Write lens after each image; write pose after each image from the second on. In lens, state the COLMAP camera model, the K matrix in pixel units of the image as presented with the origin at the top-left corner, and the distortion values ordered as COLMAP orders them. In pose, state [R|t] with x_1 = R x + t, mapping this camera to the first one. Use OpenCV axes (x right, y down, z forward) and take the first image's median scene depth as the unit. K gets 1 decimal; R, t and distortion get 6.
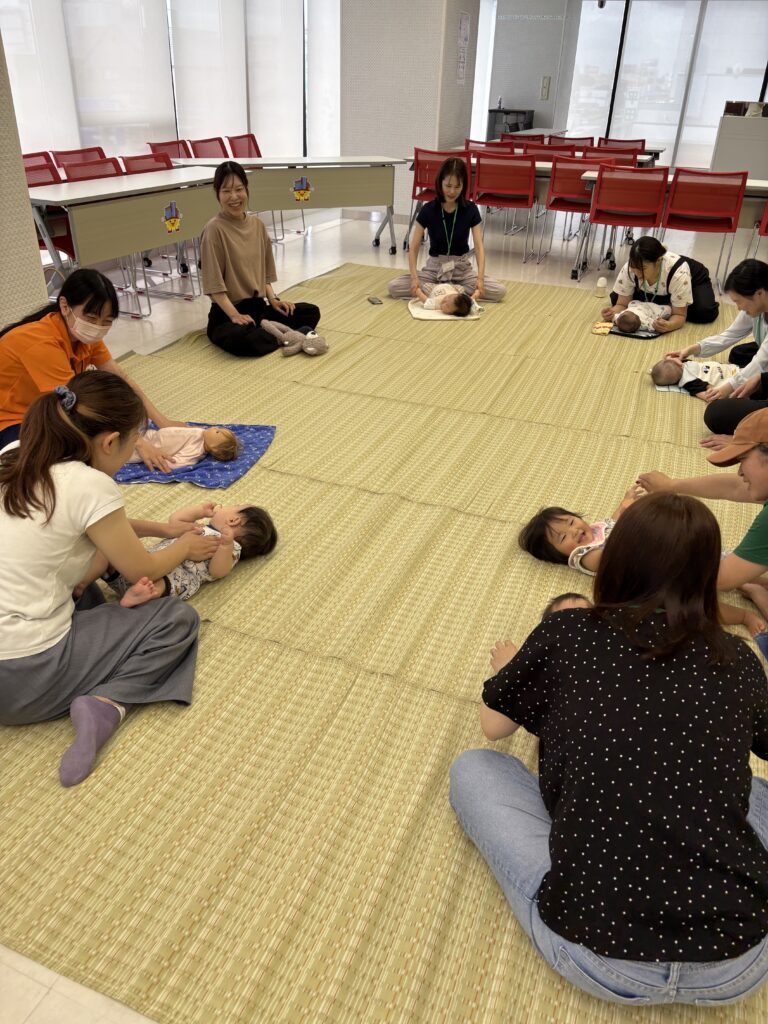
lens RADIAL K [[748.4, 0, 384.0], [0, 748.4, 512.0], [0, 0, 1]] dist [0.007144, -0.007420]
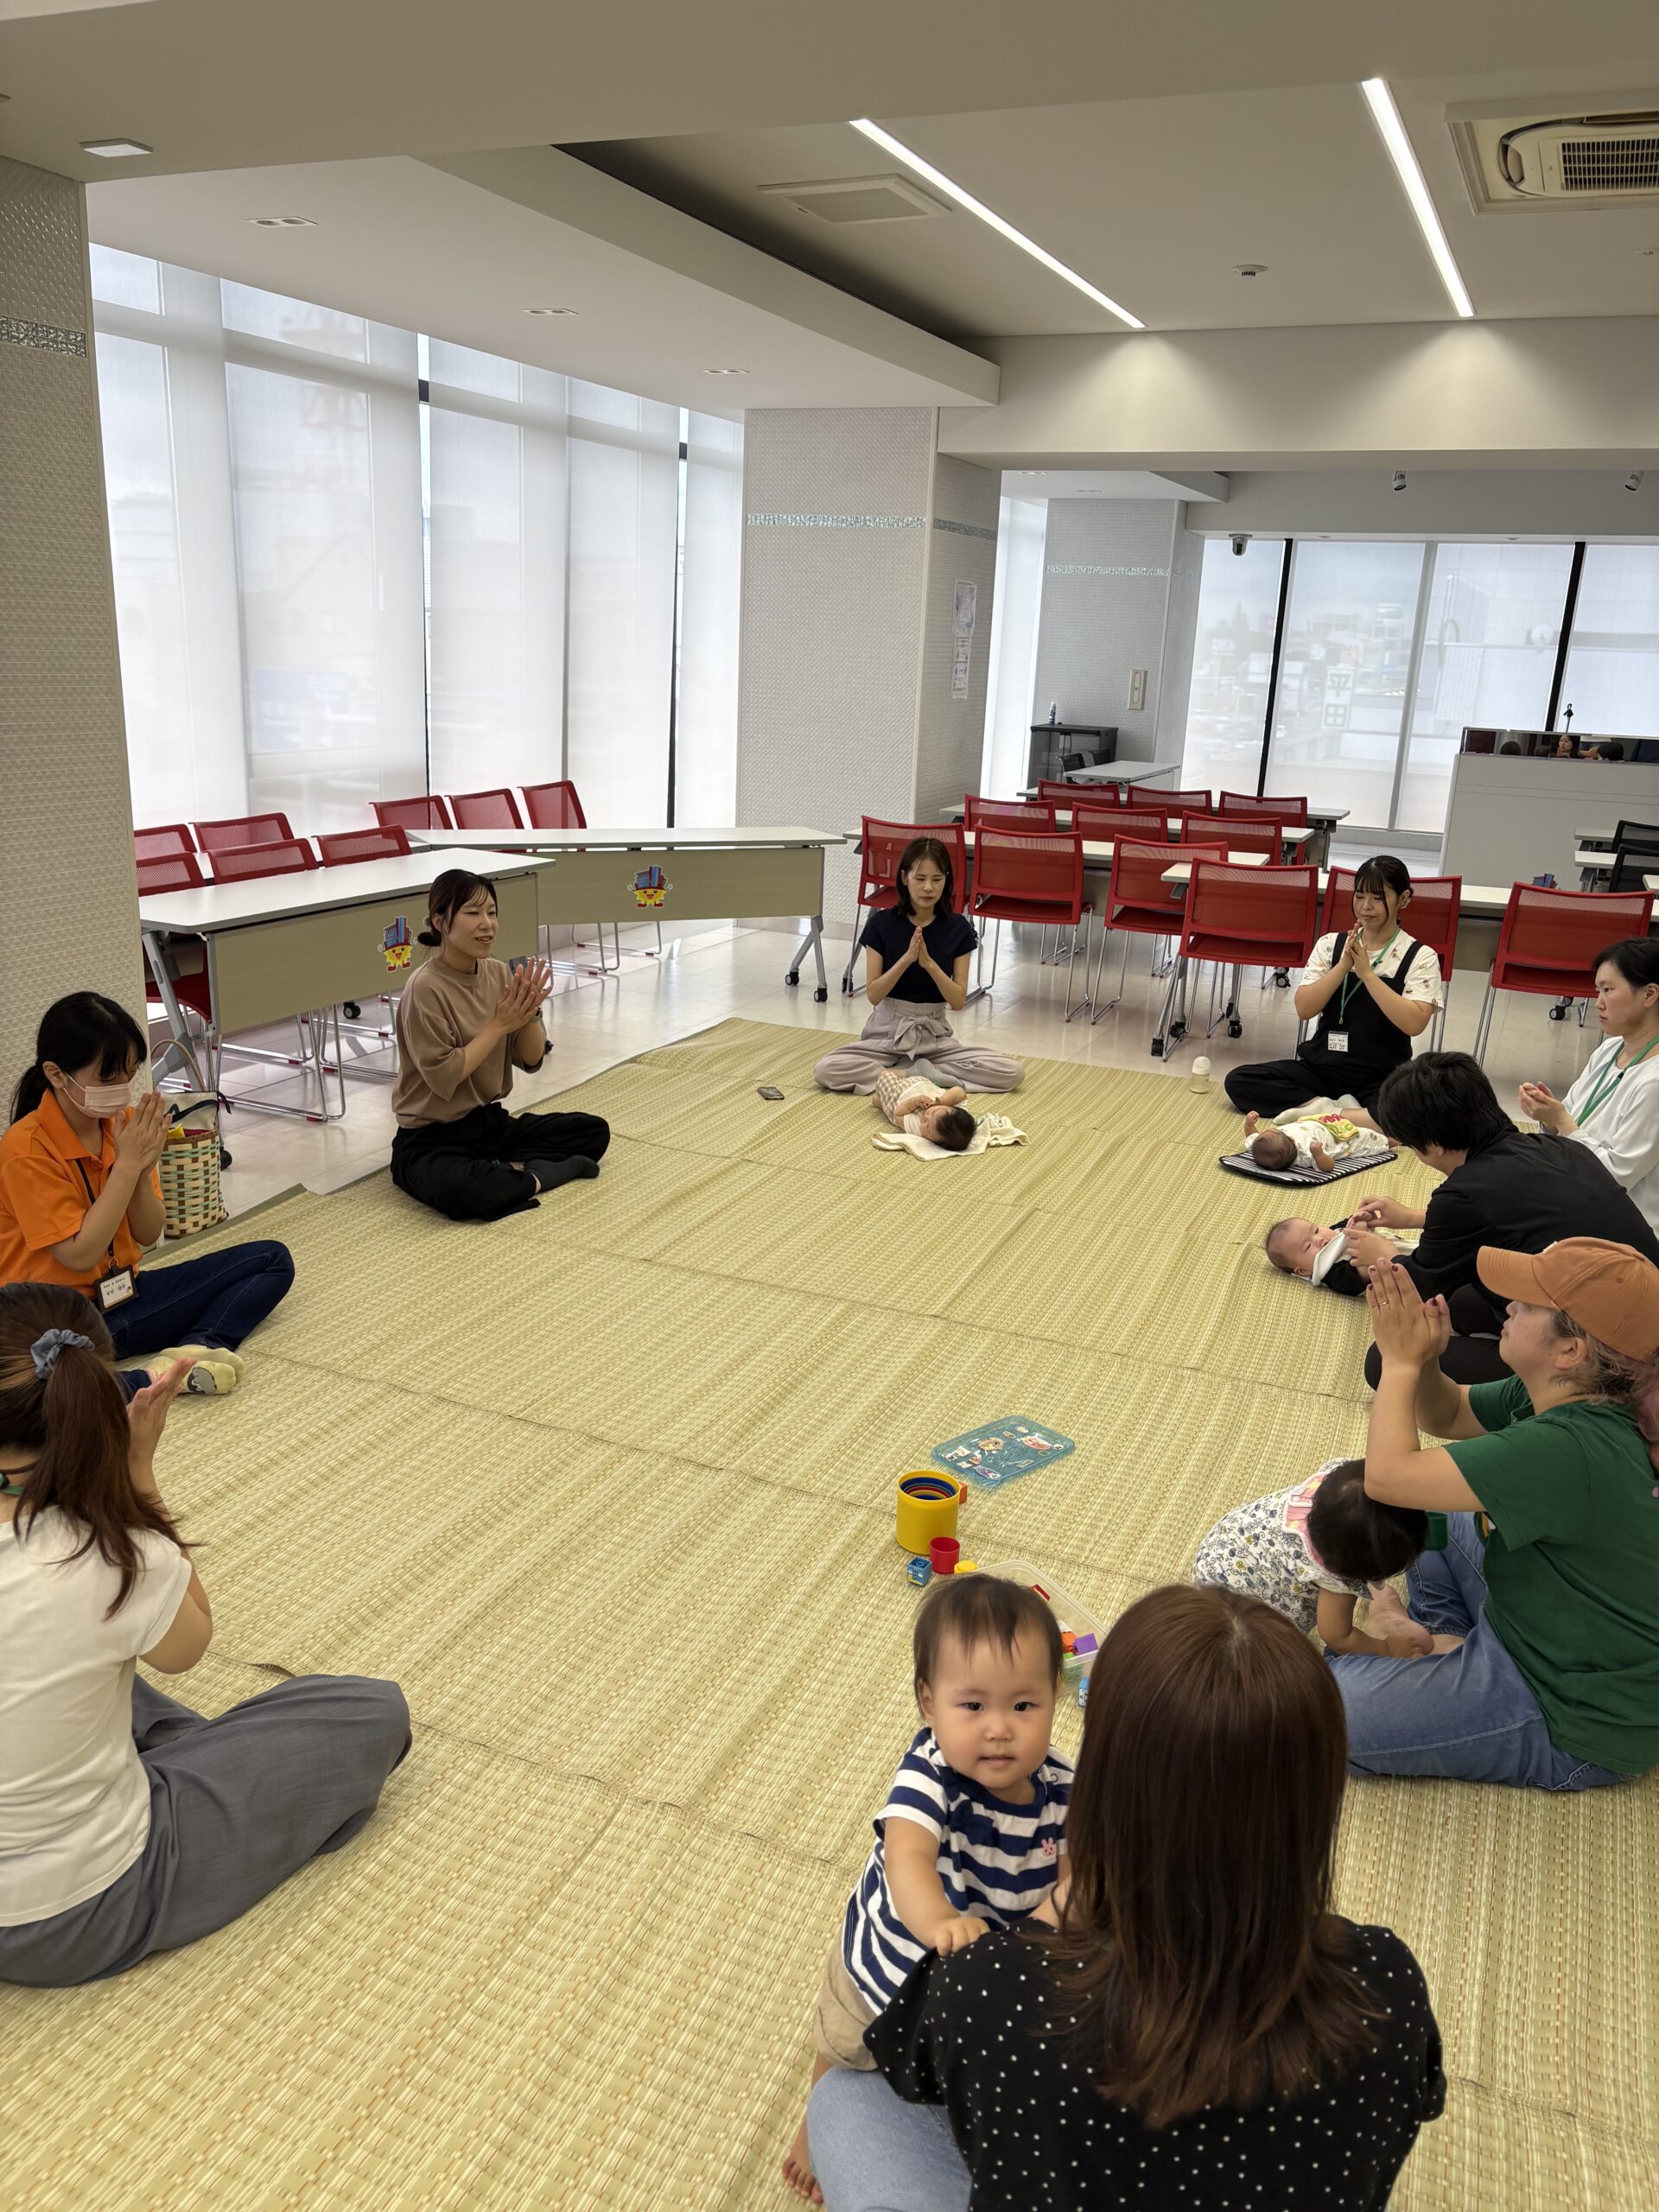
lens RADIAL K [[1606.8, 0, 829.5], [0, 1606.8, 1106.0], [0, 0, 1]] dist [0.086047, -0.137086]
pose [[0.999782, 0.014518, -0.014999, 0.044826], [-0.017716, 0.970140, -0.241898, 0.001464], [0.011040, 0.242111, 0.970186, -0.099286]]
